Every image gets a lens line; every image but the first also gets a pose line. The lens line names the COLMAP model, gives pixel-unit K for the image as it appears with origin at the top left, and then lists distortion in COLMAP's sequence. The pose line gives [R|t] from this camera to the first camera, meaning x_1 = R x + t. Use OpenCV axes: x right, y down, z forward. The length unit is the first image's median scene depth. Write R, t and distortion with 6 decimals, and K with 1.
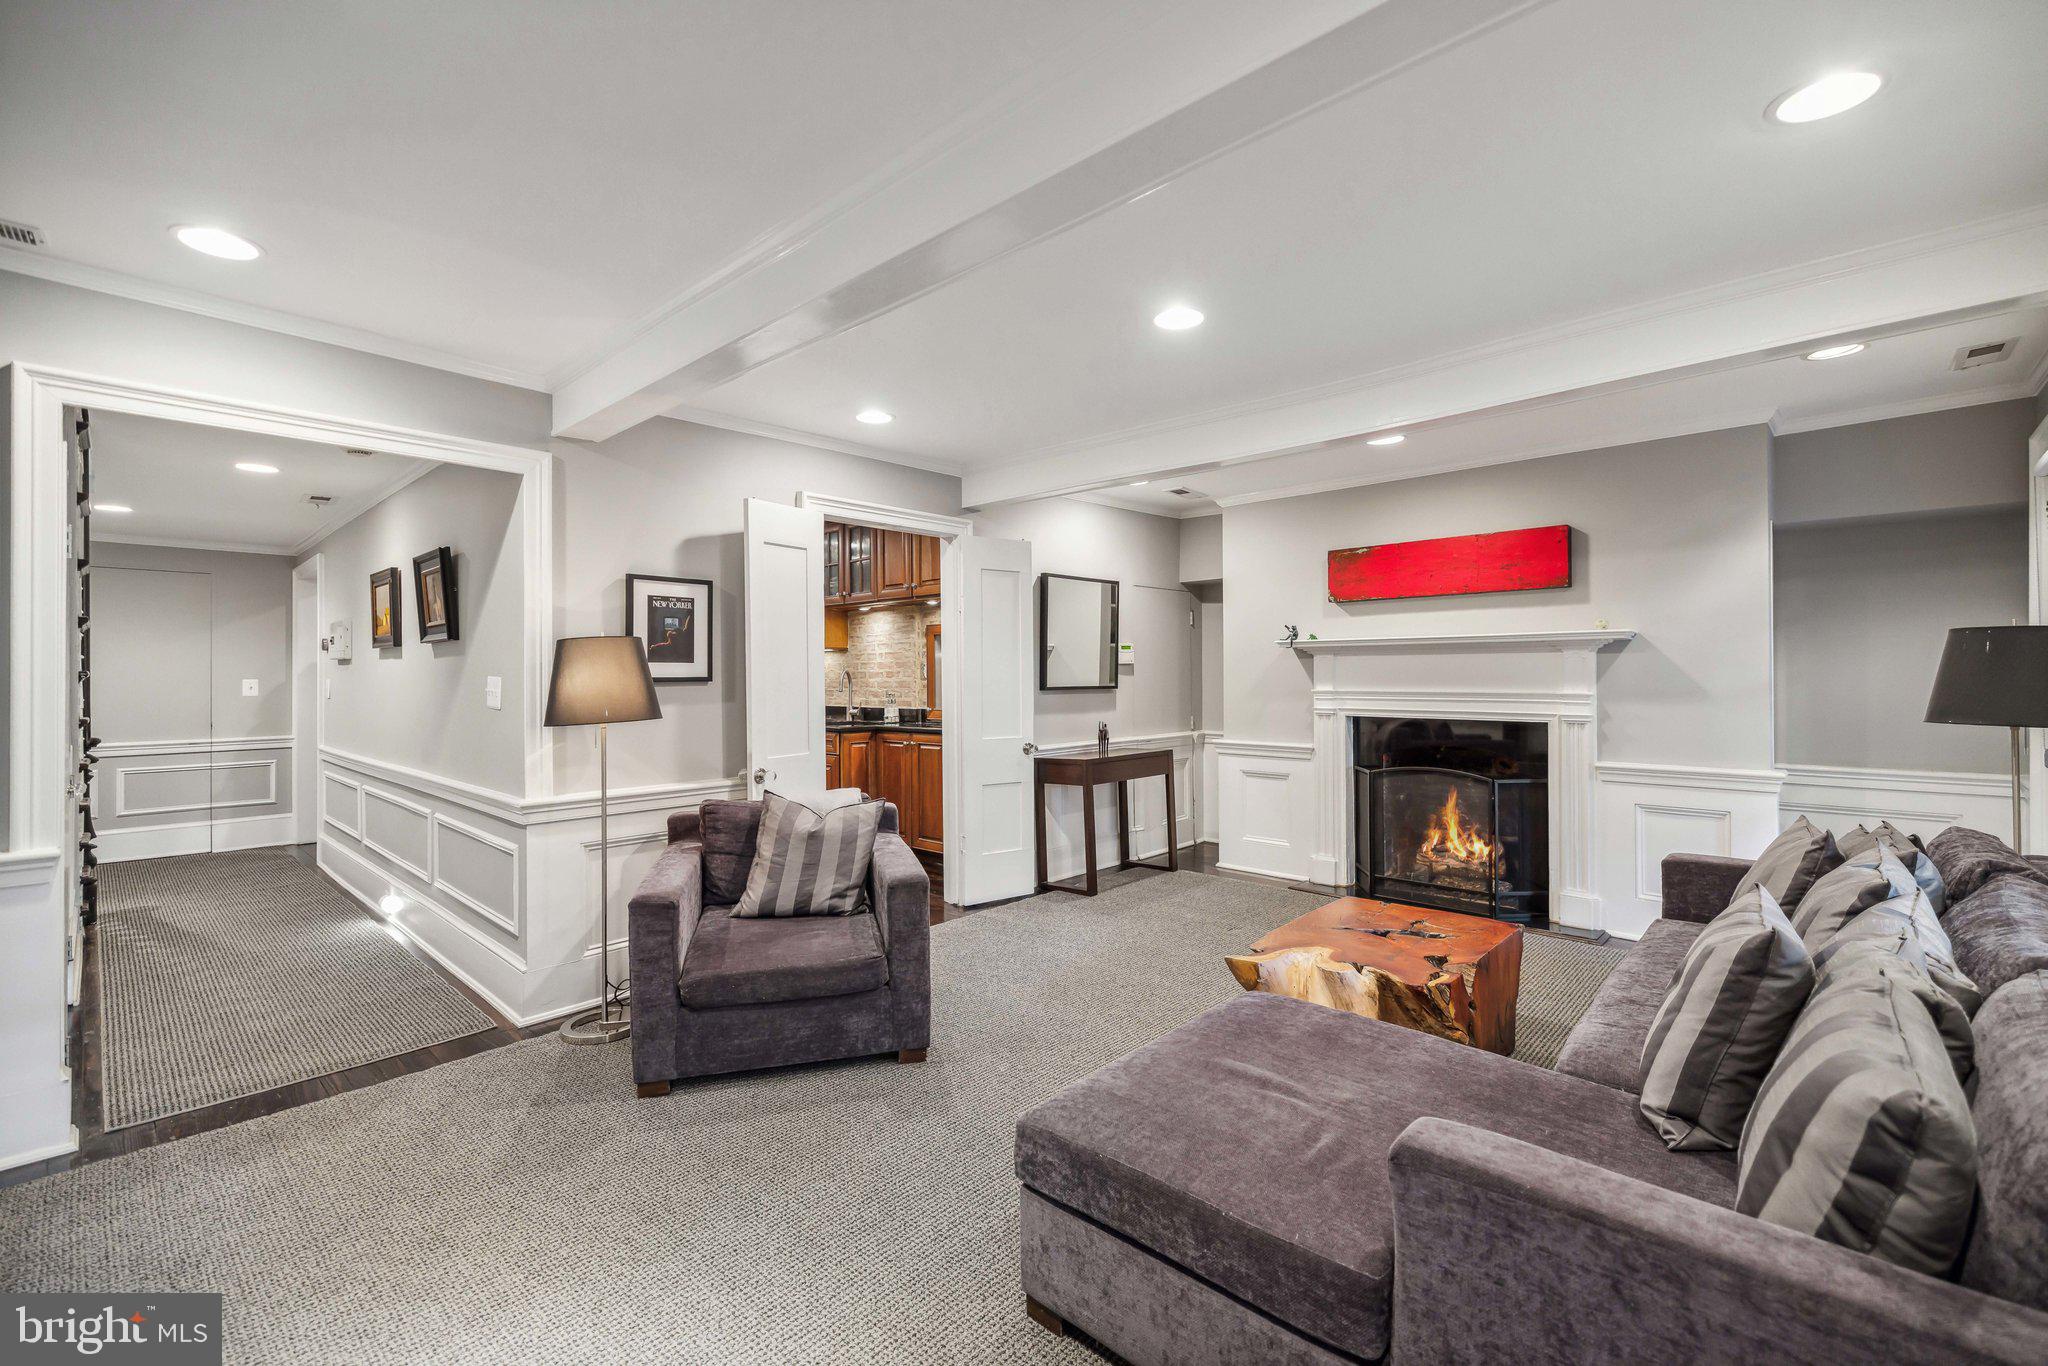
lens RADIAL K [[876.0, 0, 1024.3], [0, 876.0, 671.6], [0, 0, 1]] dist [-0.000534, 0.000163]
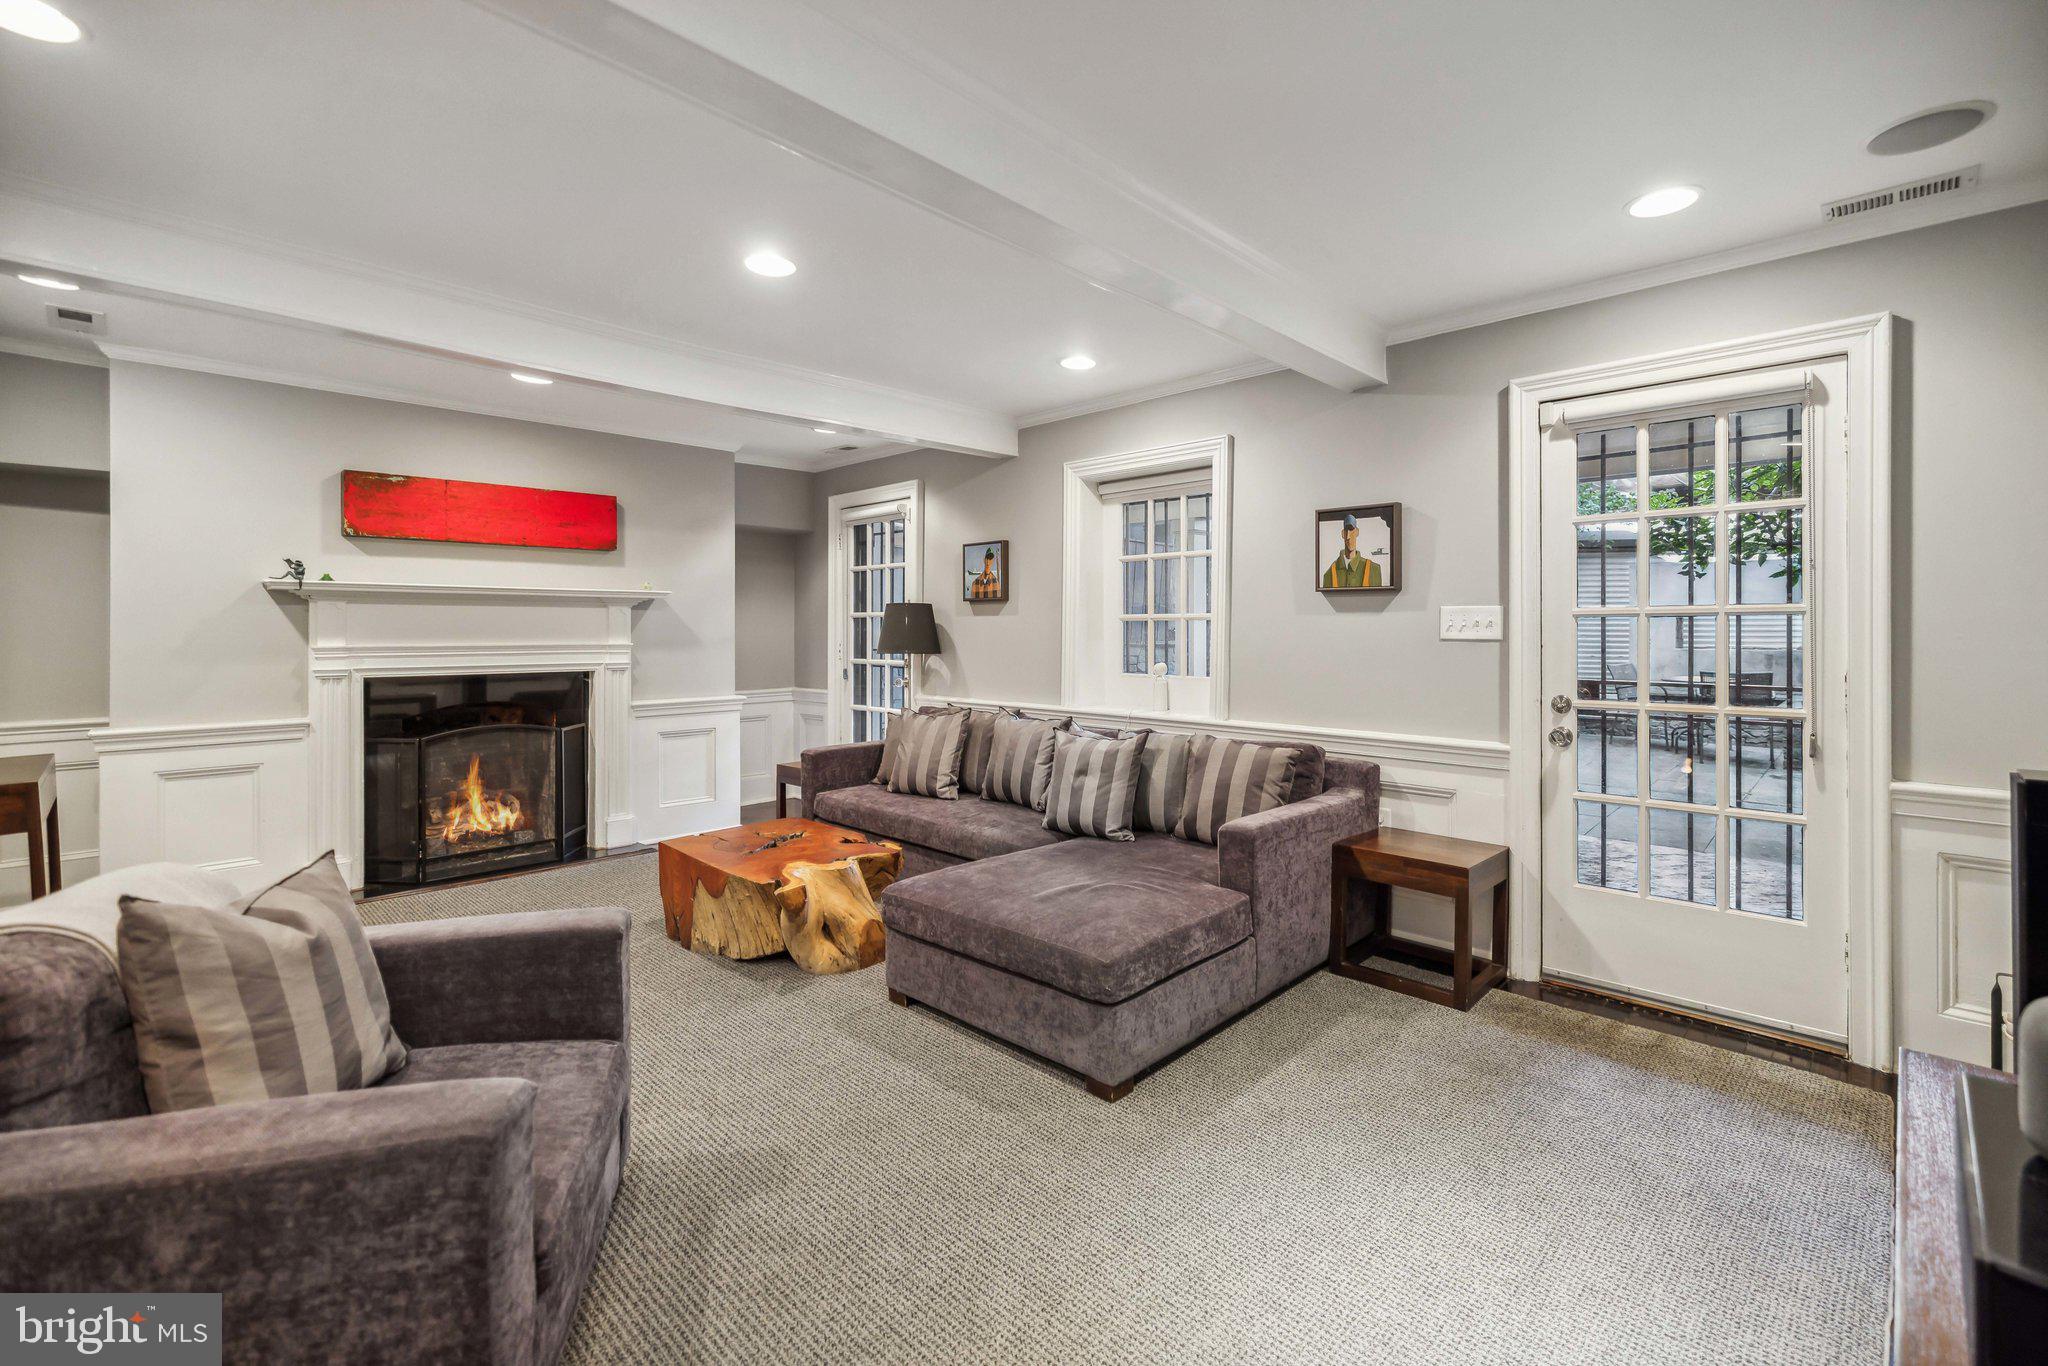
lens RADIAL K [[876.0, 0, 1022.0], [0, 876.0, 628.8], [0, 0, 1]] dist [-0.000534, 0.000163]
pose [[0.025311, 0.012297, 0.999604, -0.494275], [0.004637, 0.999912, -0.012418, 0.020931], [-0.999669, 0.004950, 0.025251, 0.423573]]
